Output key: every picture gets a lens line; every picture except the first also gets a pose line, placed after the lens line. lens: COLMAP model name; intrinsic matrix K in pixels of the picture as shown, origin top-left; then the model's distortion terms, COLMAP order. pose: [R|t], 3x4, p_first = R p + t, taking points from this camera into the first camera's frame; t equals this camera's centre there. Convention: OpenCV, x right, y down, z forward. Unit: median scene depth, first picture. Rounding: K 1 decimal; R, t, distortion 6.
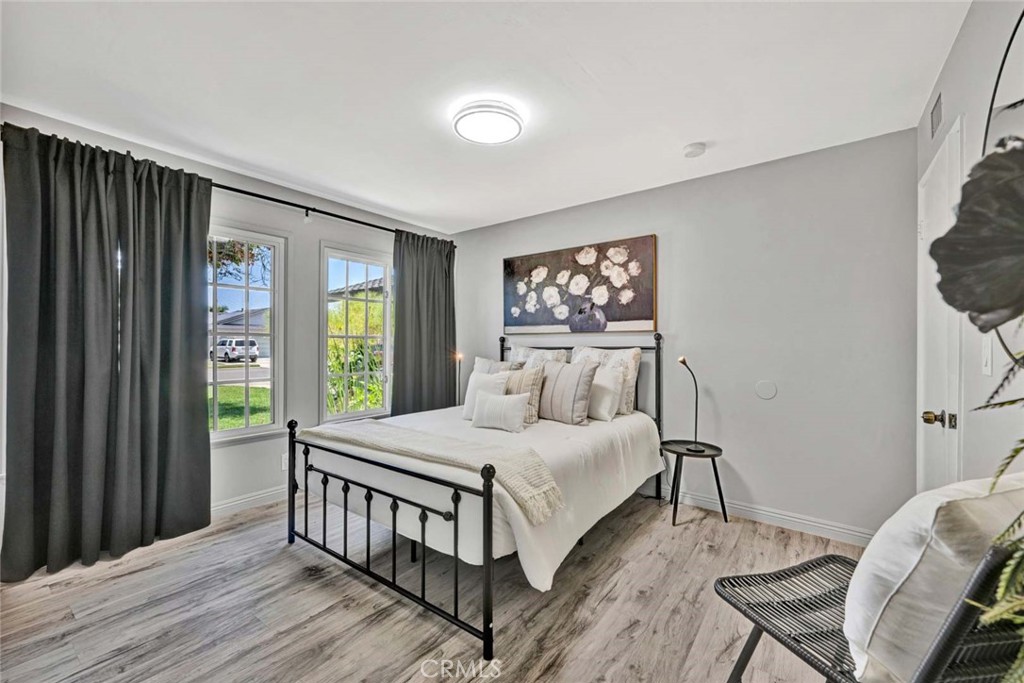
lens RADIAL K [[412.4, 0, 512.0], [0, 412.4, 341.5], [0, 0, 1]] dist [0.001972, 0.000158]
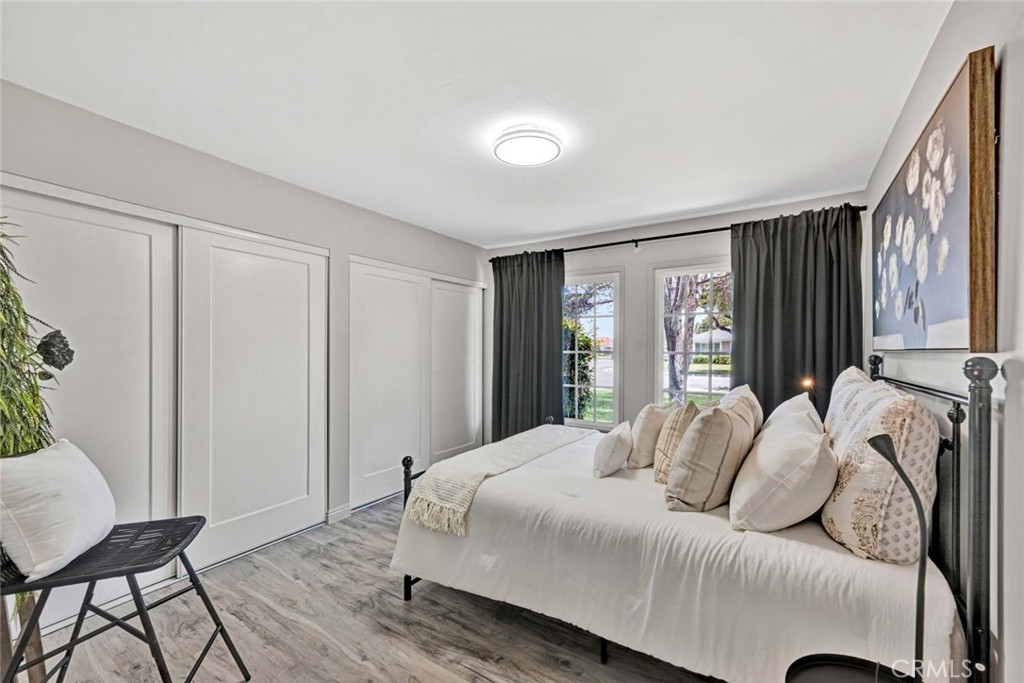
lens RADIAL K [[419.7, 0, 518.2], [0, 419.7, 347.0], [0, 0, 1]] dist [0.002629, 0.000137]
pose [[0.075923, -0.005202, -0.997100, 1.013390], [0.000958, 0.999986, -0.005144, -0.037004], [0.997113, -0.000564, 0.075927, 0.948325]]
